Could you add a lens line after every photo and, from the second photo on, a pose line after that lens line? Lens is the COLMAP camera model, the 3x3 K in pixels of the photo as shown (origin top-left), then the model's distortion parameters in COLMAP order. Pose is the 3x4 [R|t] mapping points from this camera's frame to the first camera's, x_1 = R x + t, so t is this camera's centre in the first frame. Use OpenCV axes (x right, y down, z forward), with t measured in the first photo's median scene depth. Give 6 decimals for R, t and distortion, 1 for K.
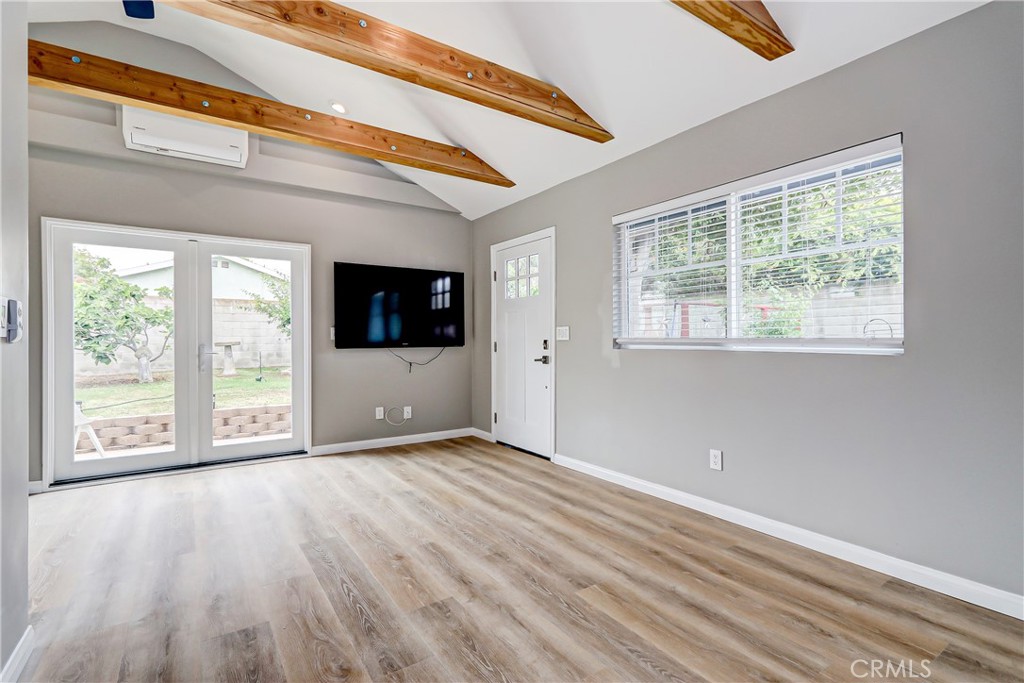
lens RADIAL K [[524.5, 0, 410.5], [0, 524.5, 344.3], [0, 0, 1]] dist [0.000538, -0.000409]
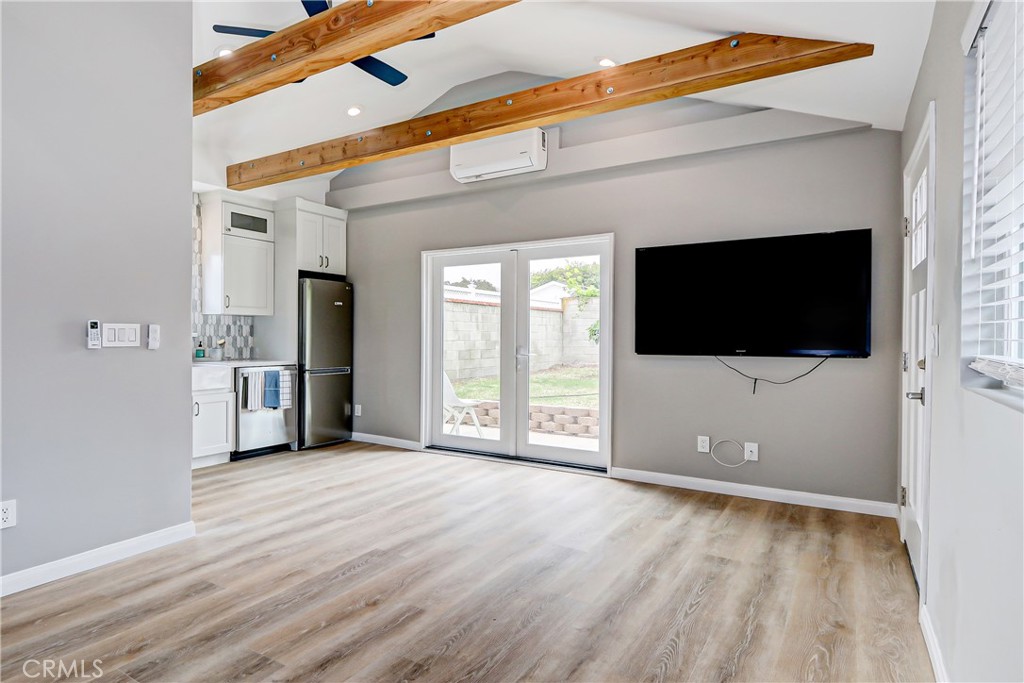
lens RADIAL K [[489.3, 0, 454.7], [0, 489.3, 340.4], [0, 0, 1]] dist [0.000649, -0.000457]
pose [[0.480638, 0.011084, -0.876849, 0.459335], [-0.007011, 0.999937, 0.008798, -0.020847], [0.876891, 0.001919, 0.480686, 0.452115]]
